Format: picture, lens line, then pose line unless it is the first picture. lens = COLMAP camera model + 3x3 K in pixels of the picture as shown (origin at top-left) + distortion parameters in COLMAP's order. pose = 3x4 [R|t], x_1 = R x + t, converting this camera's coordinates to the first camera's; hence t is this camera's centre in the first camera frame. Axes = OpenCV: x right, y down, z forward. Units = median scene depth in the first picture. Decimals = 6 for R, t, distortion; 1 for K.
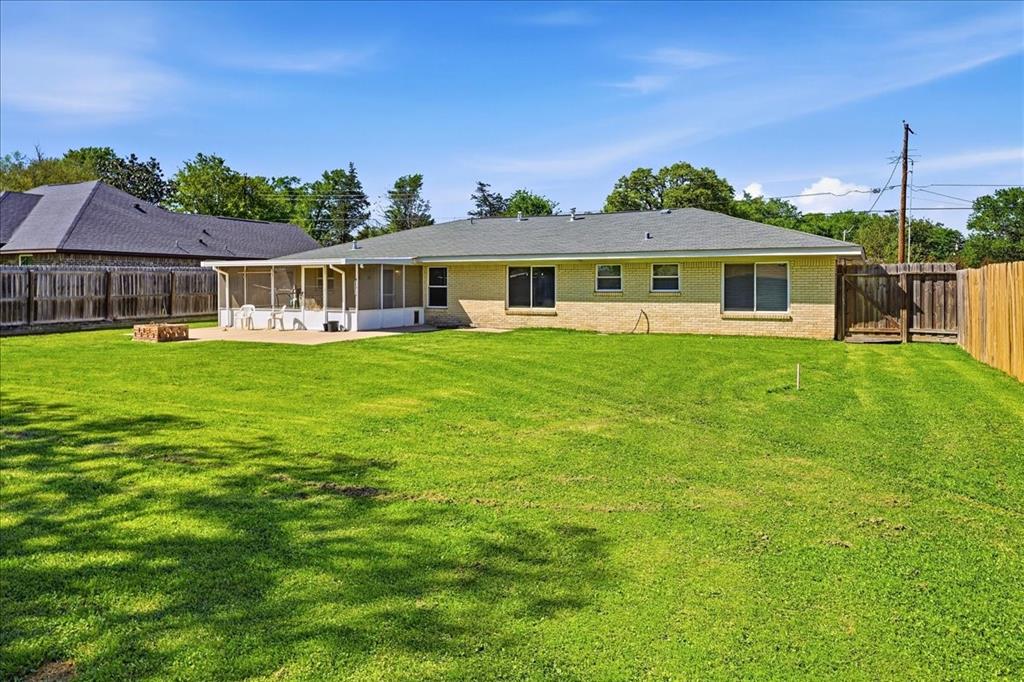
lens RADIAL K [[678.3, 0, 490.0], [0, 678.3, 296.4], [0, 0, 1]] dist [0.003781, -0.000506]
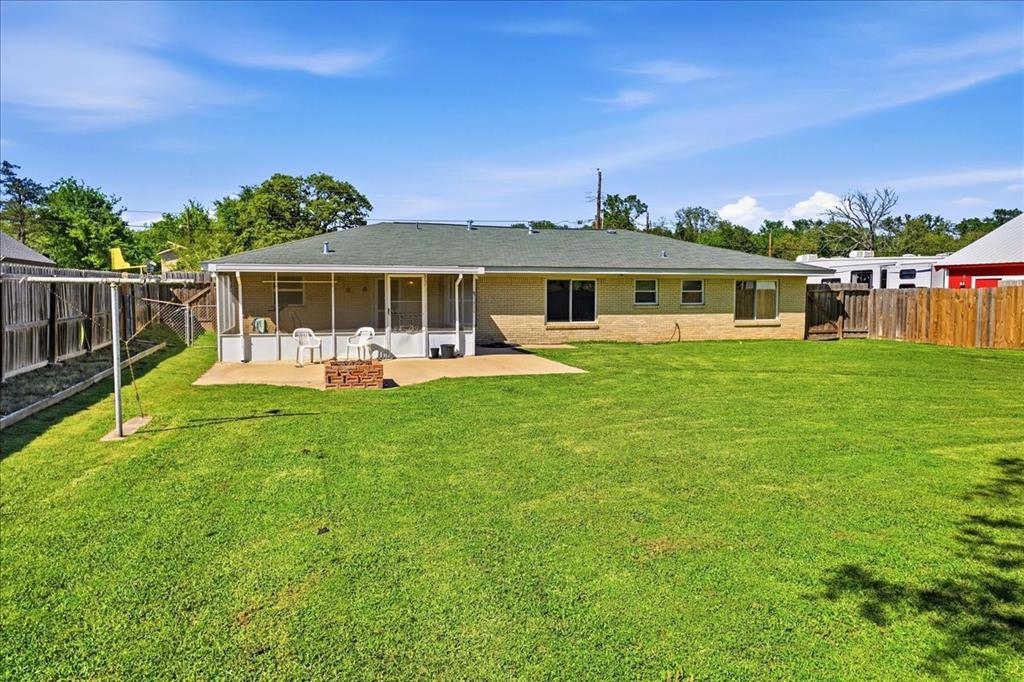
lens RADIAL K [[678.3, 0, 490.0], [0, 678.3, 296.4], [0, 0, 1]] dist [0.003781, -0.000506]
pose [[0.729367, -0.001106, 0.684122, -0.678451], [0.011750, 0.999871, -0.010910, -0.010440], [-0.684022, 0.015996, 0.729286, 0.351658]]
